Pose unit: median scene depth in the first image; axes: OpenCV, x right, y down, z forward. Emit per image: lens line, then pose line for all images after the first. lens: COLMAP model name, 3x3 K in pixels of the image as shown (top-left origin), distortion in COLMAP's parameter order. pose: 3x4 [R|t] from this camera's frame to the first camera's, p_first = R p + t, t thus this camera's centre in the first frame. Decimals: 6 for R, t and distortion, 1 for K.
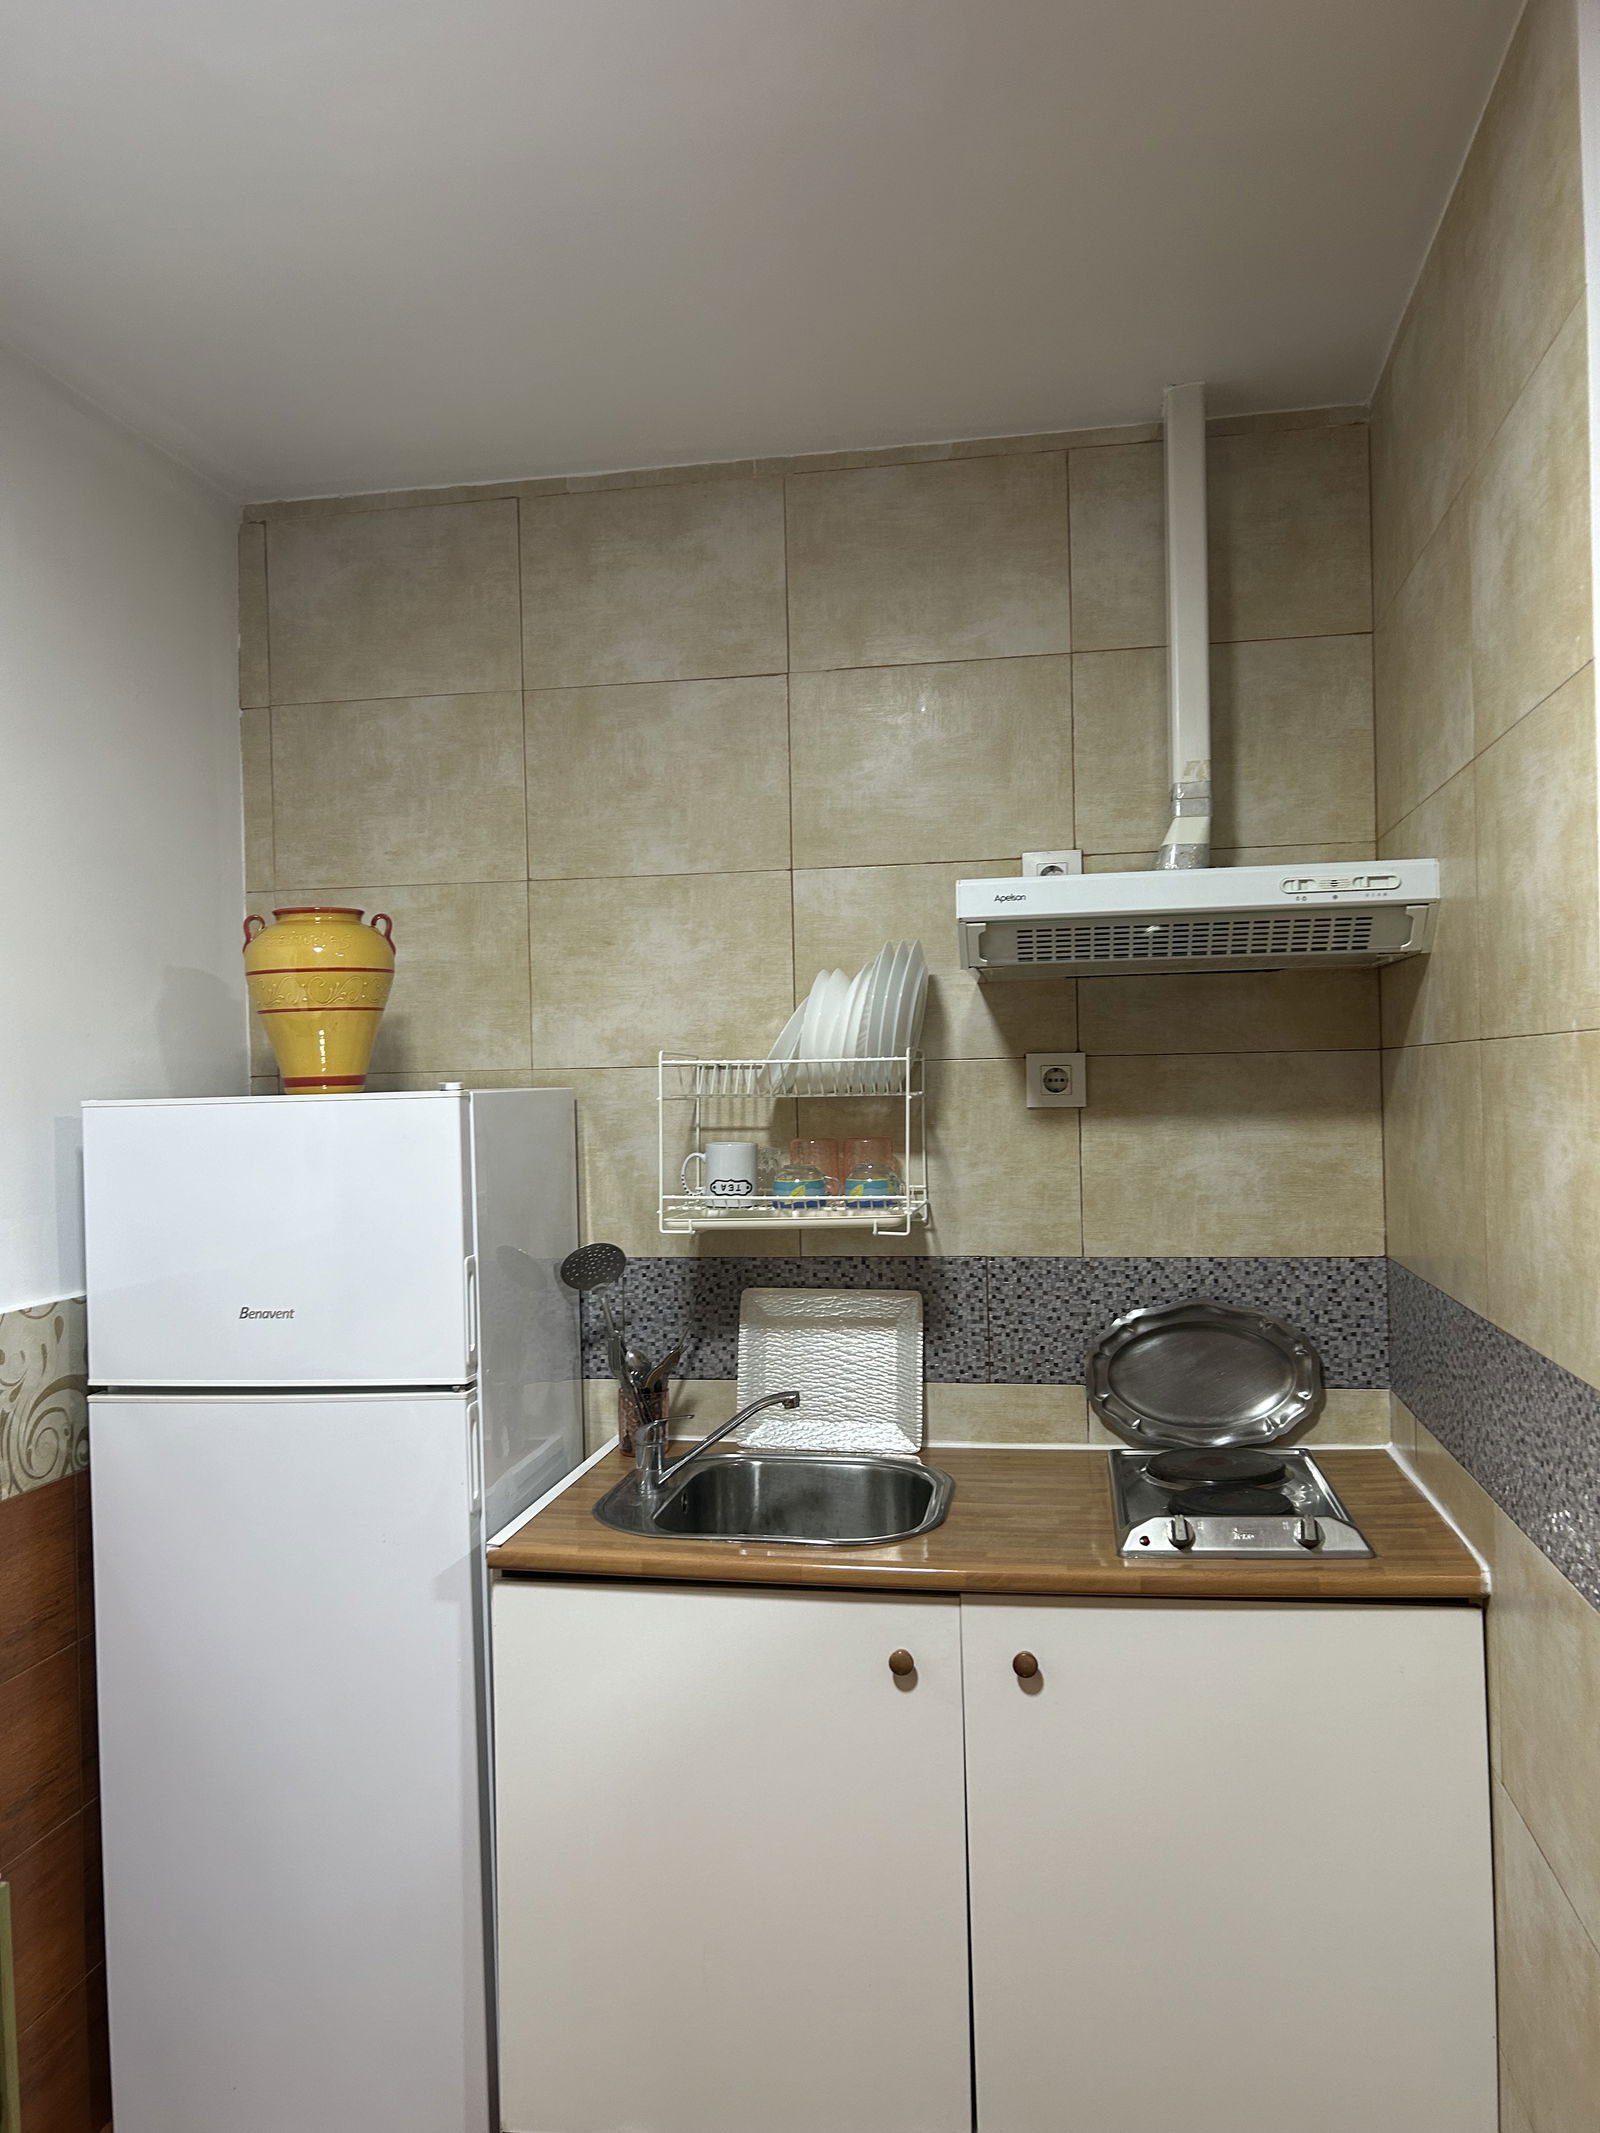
lens RADIAL K [[1635.3, 0, 799.7], [0, 1635.3, 1074.2], [0, 0, 1]] dist [0.064097, -0.071473]
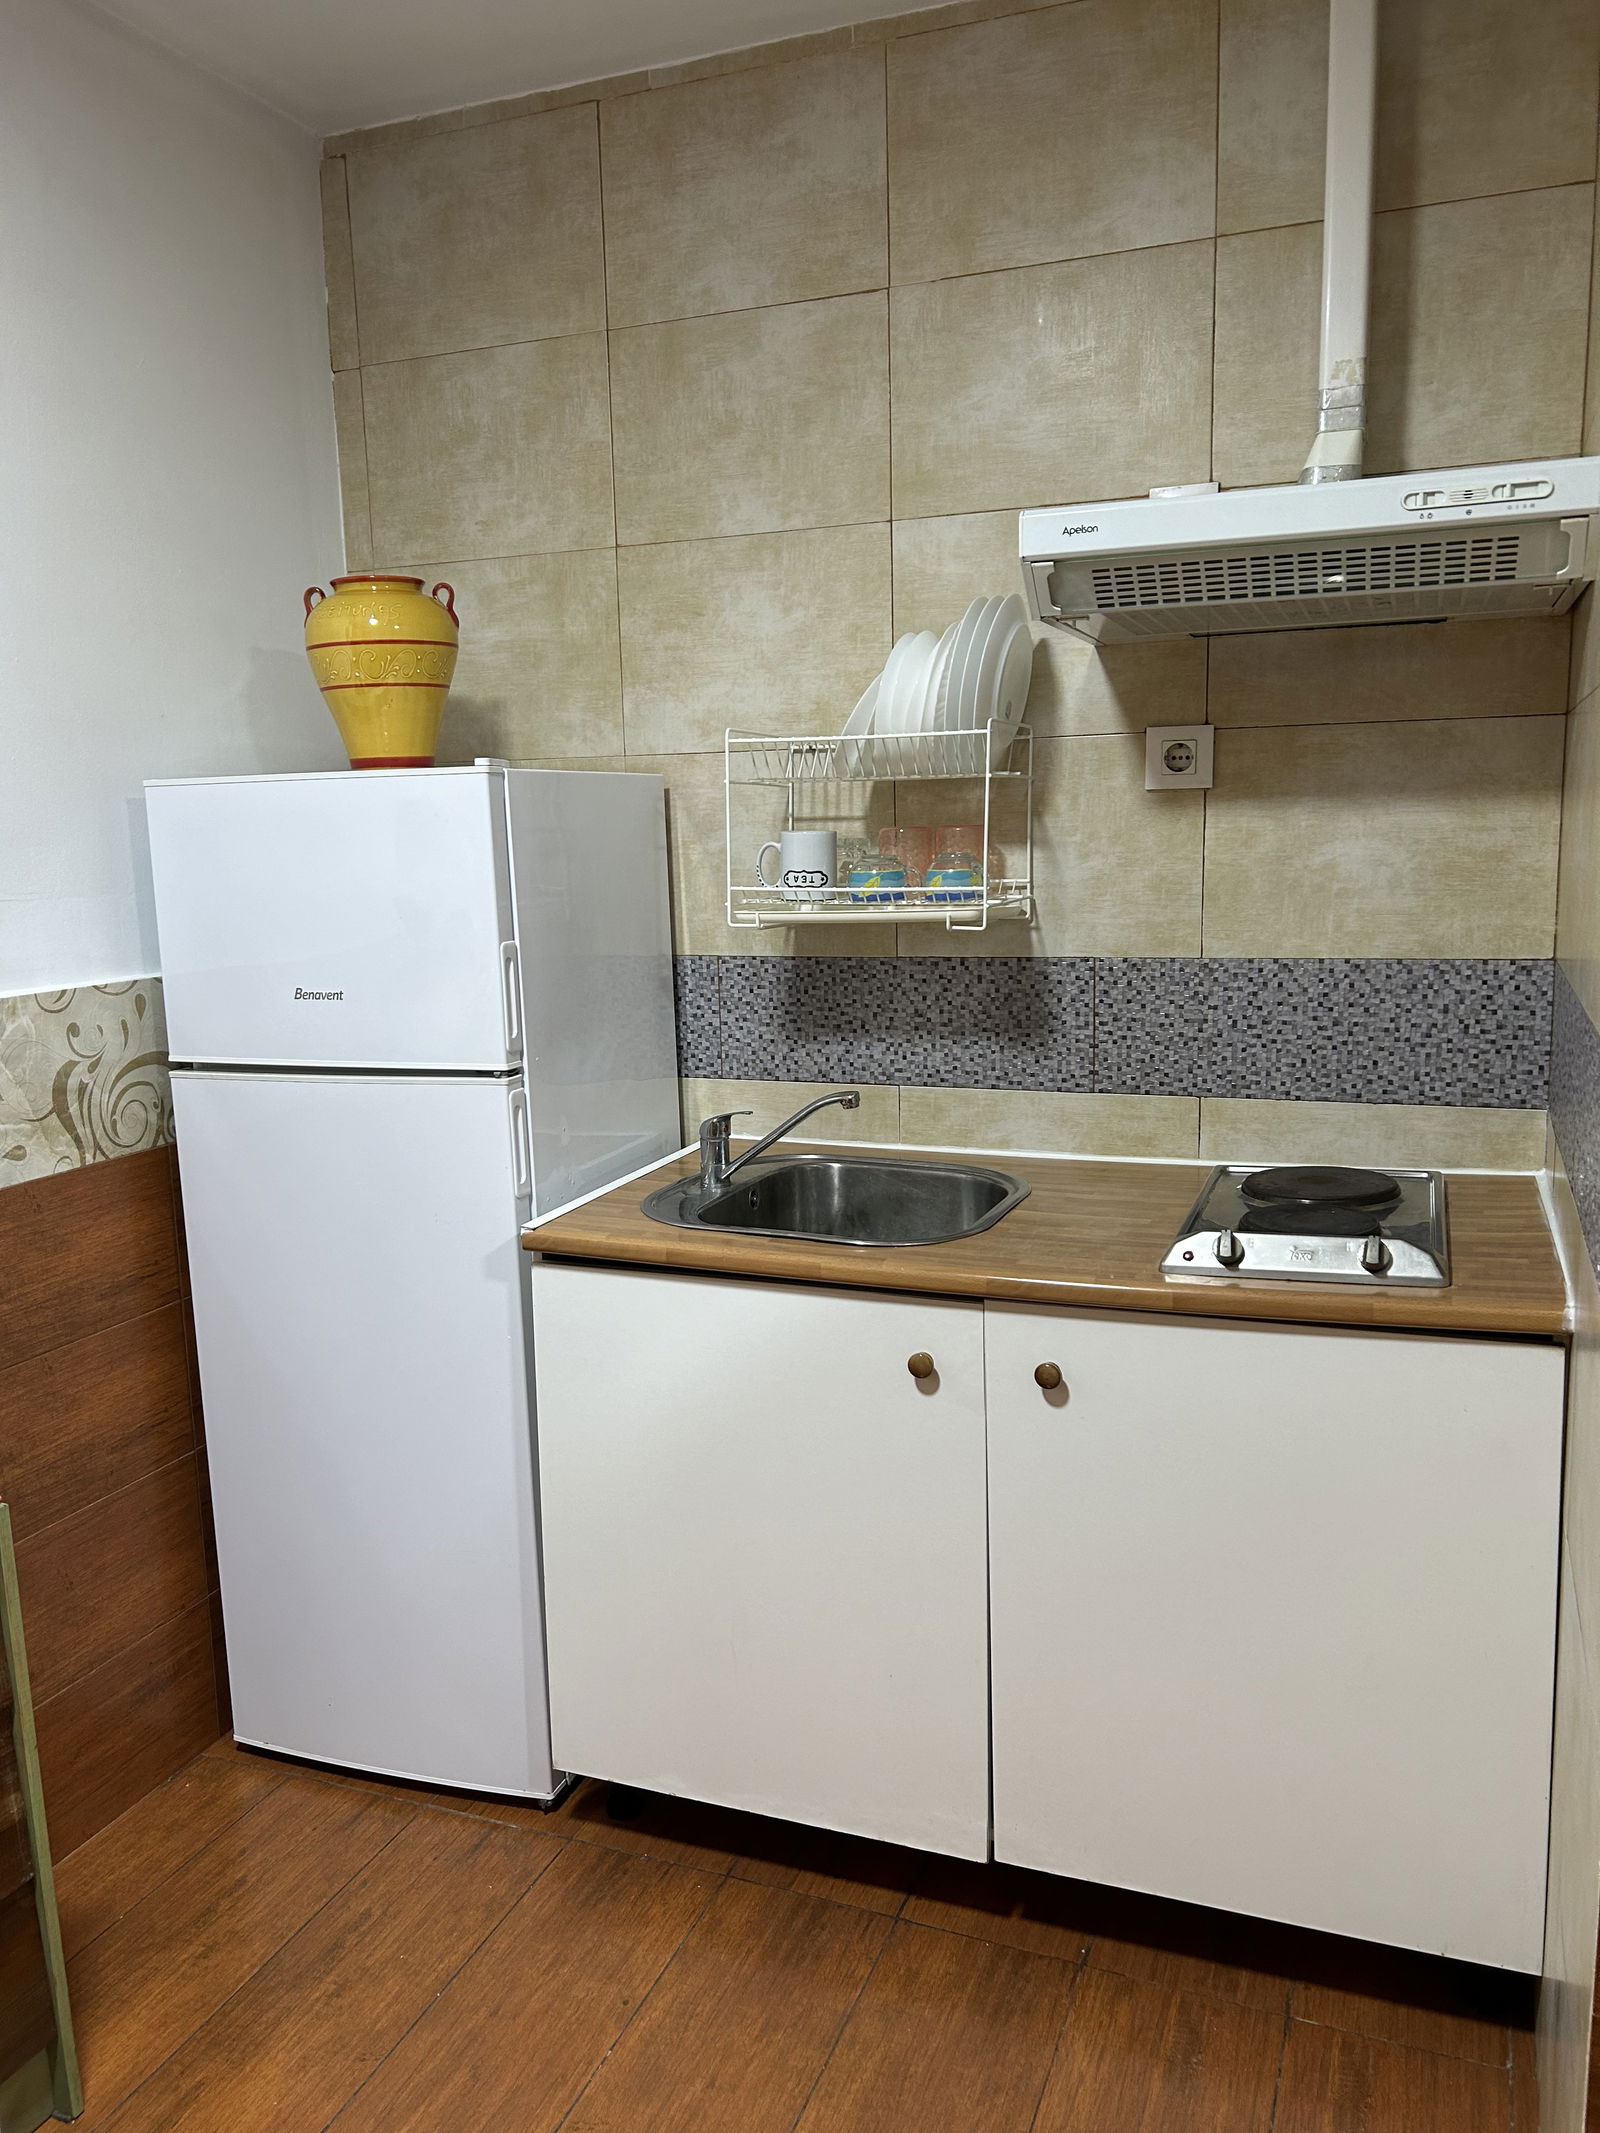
lens RADIAL K [[1635.3, 0, 800.5], [0, 1635.3, 1077.3], [0, 0, 1]] dist [0.064097, -0.071473]
pose [[0.980240, 0.028102, -0.195804, 0.138298], [0.004381, 0.986531, 0.163517, 0.028277], [0.197762, -0.161144, 0.966914, 0.073607]]
